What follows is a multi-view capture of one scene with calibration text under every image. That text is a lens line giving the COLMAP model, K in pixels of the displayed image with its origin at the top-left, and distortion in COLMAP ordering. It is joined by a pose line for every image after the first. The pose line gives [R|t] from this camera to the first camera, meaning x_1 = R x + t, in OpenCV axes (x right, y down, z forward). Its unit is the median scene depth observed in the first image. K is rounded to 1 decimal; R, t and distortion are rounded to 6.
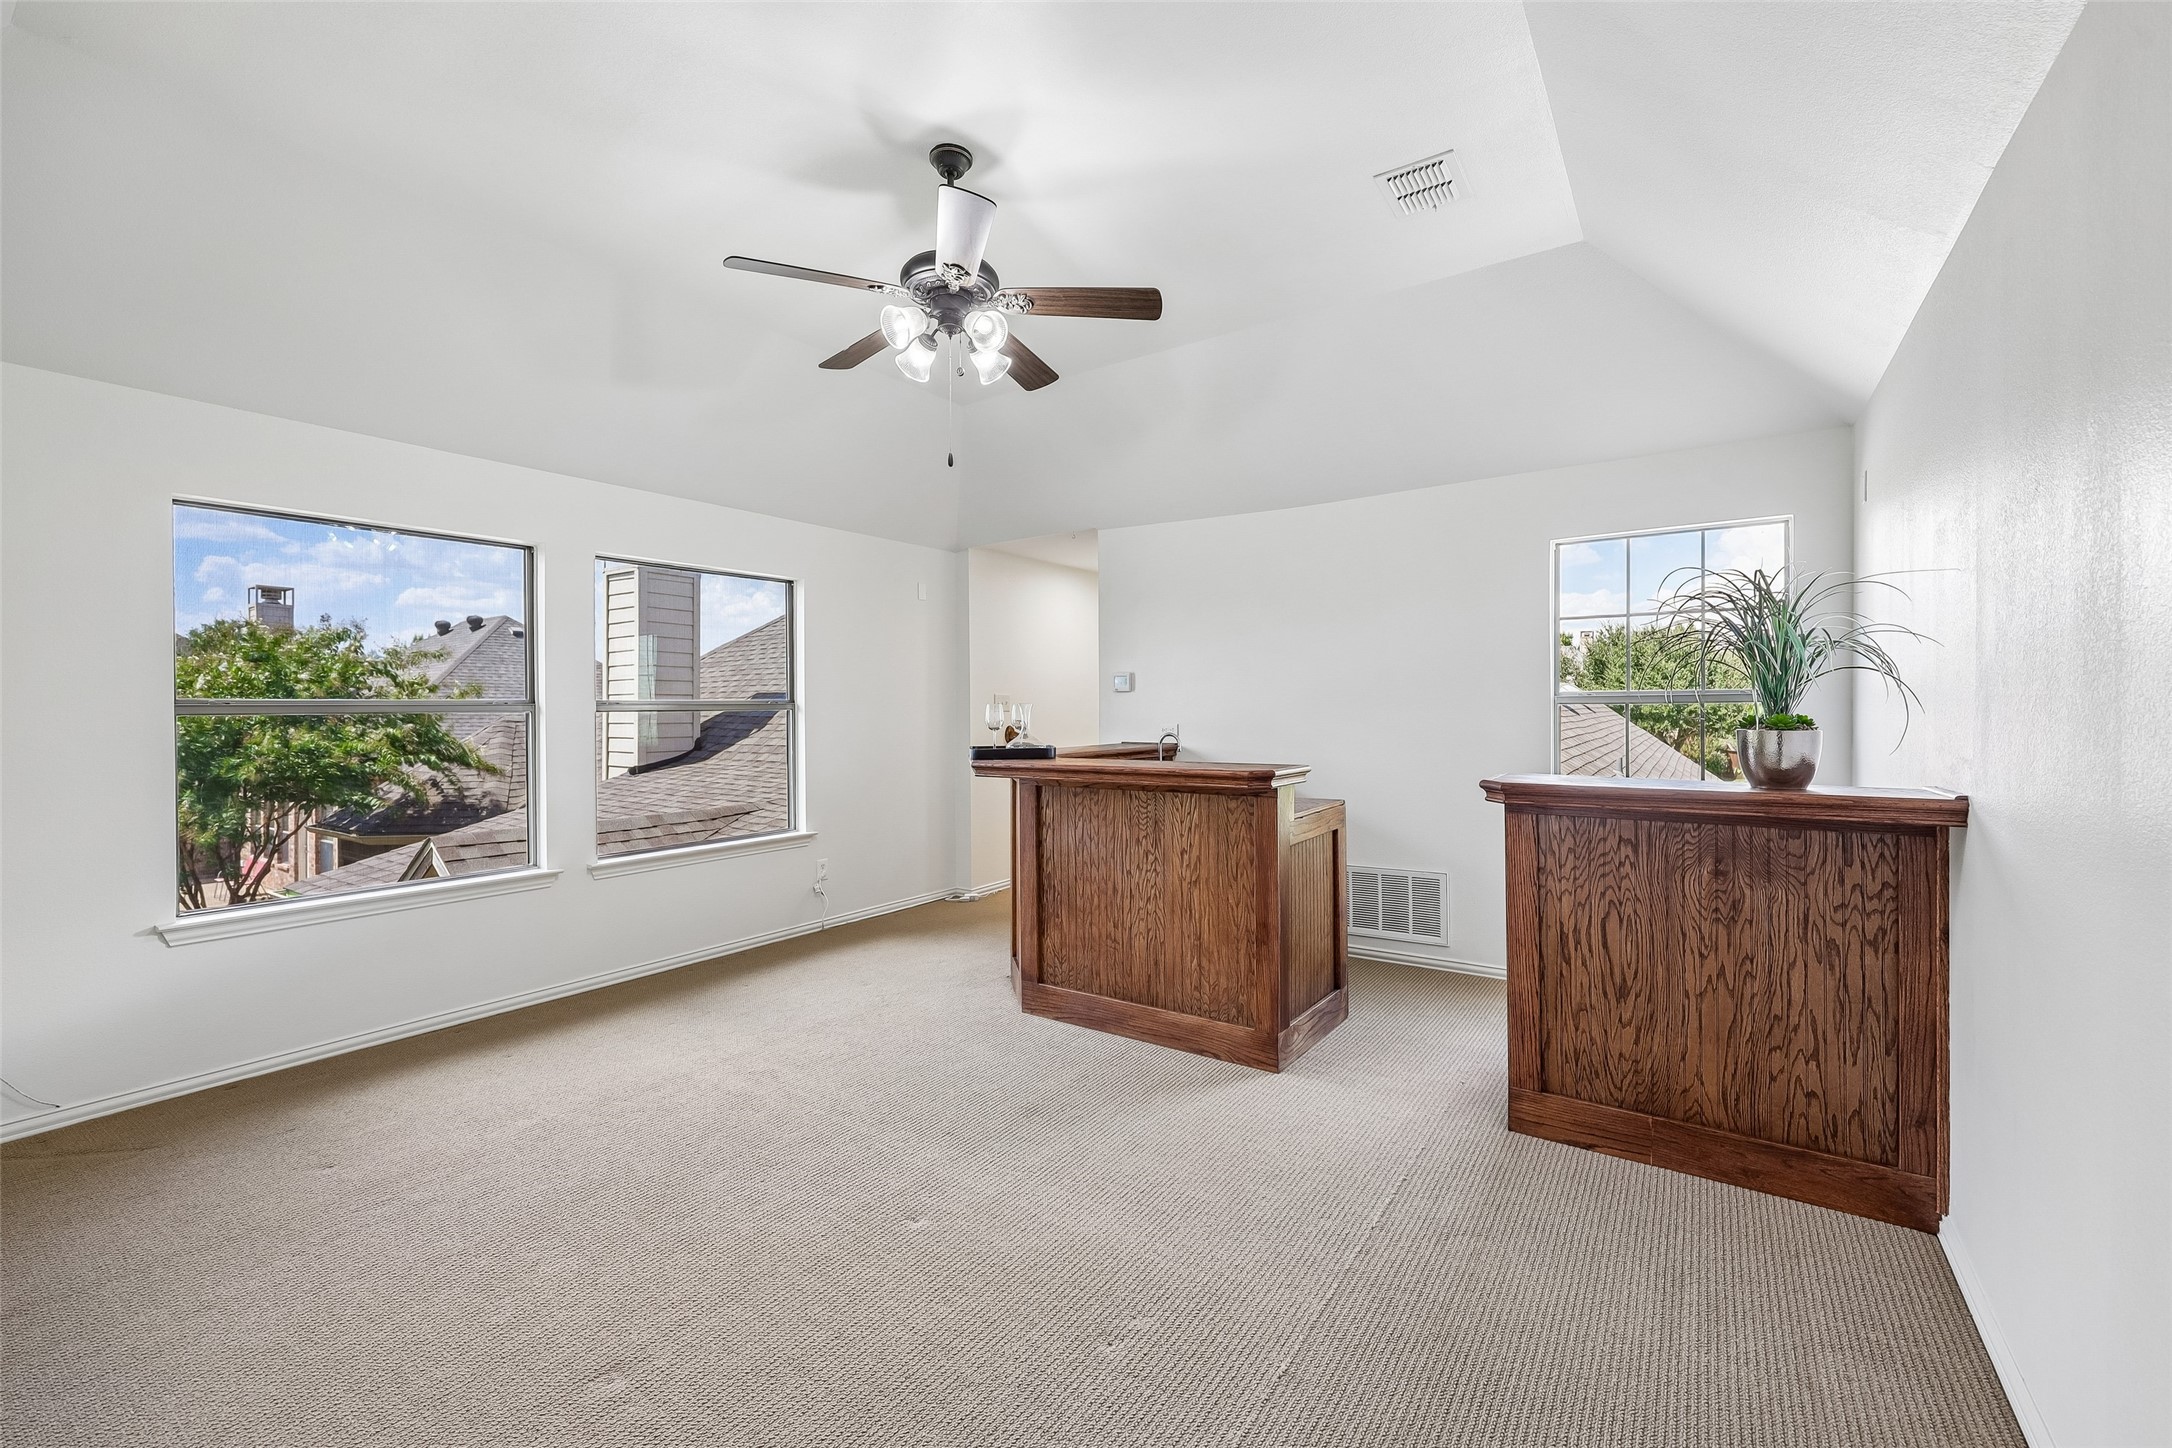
lens RADIAL K [[896.6, 0, 1086.3], [0, 896.6, 710.4], [0, 0, 1]] dist [-0.000093, 0.000043]
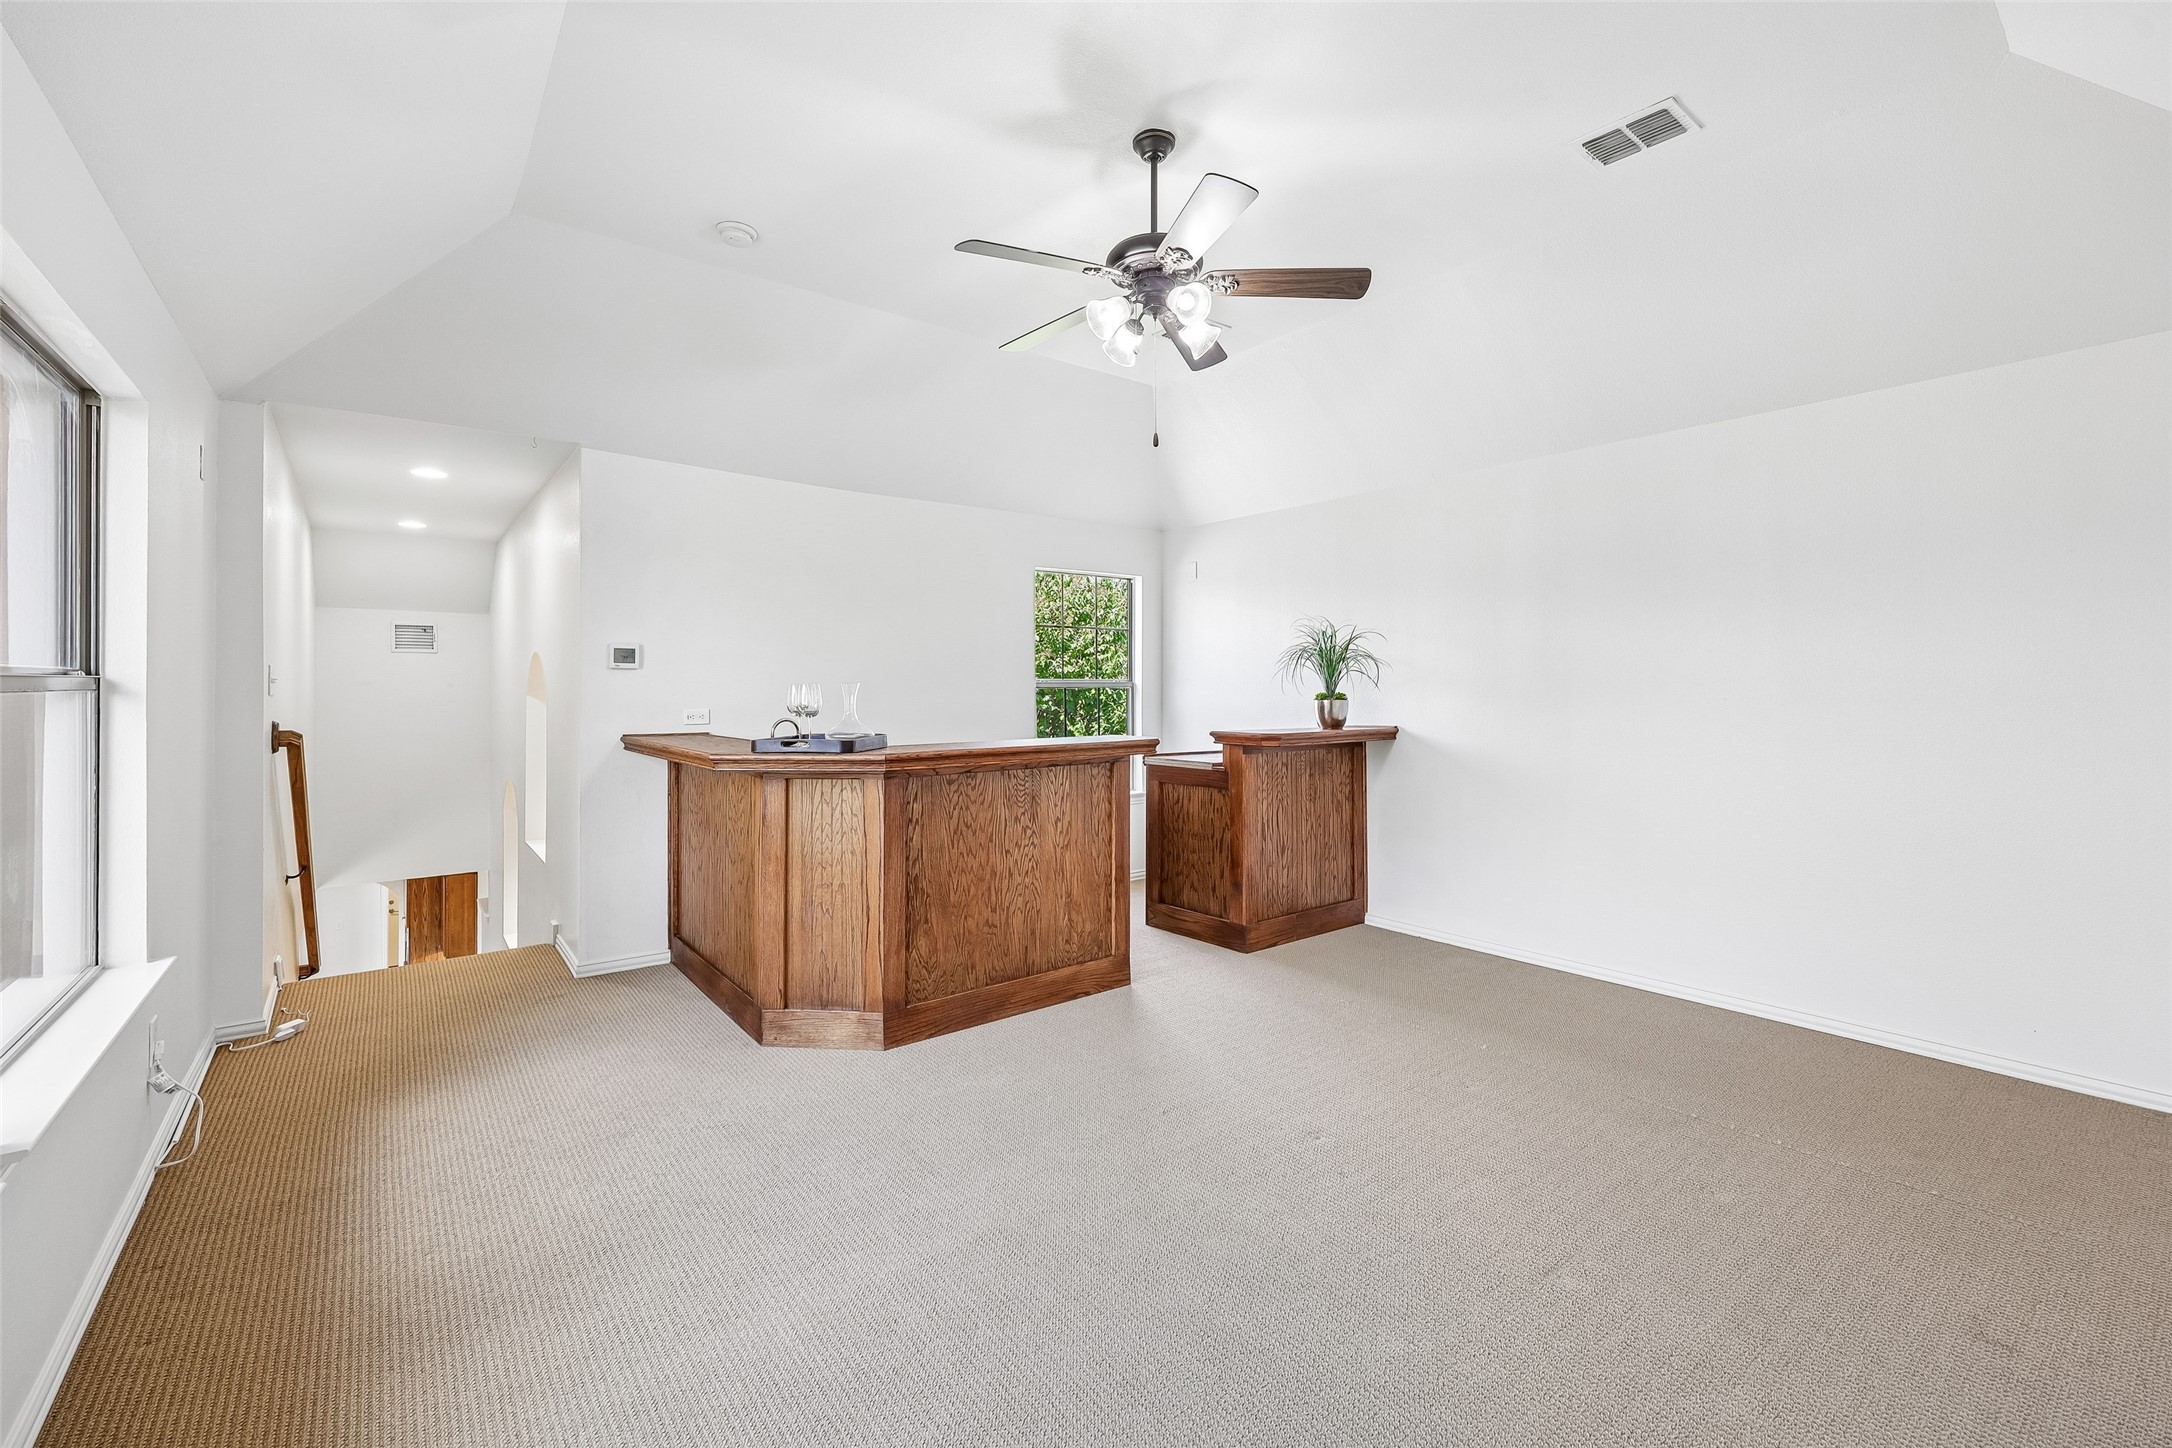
lens RADIAL K [[896.6, 0, 1086.3], [0, 896.6, 710.4], [0, 0, 1]] dist [-0.000093, 0.000043]
pose [[0.301549, -0.013137, 0.953360, -0.913127], [0.009922, 0.999894, 0.010640, 0.013238], [-0.953399, 0.006251, 0.301648, 0.637440]]
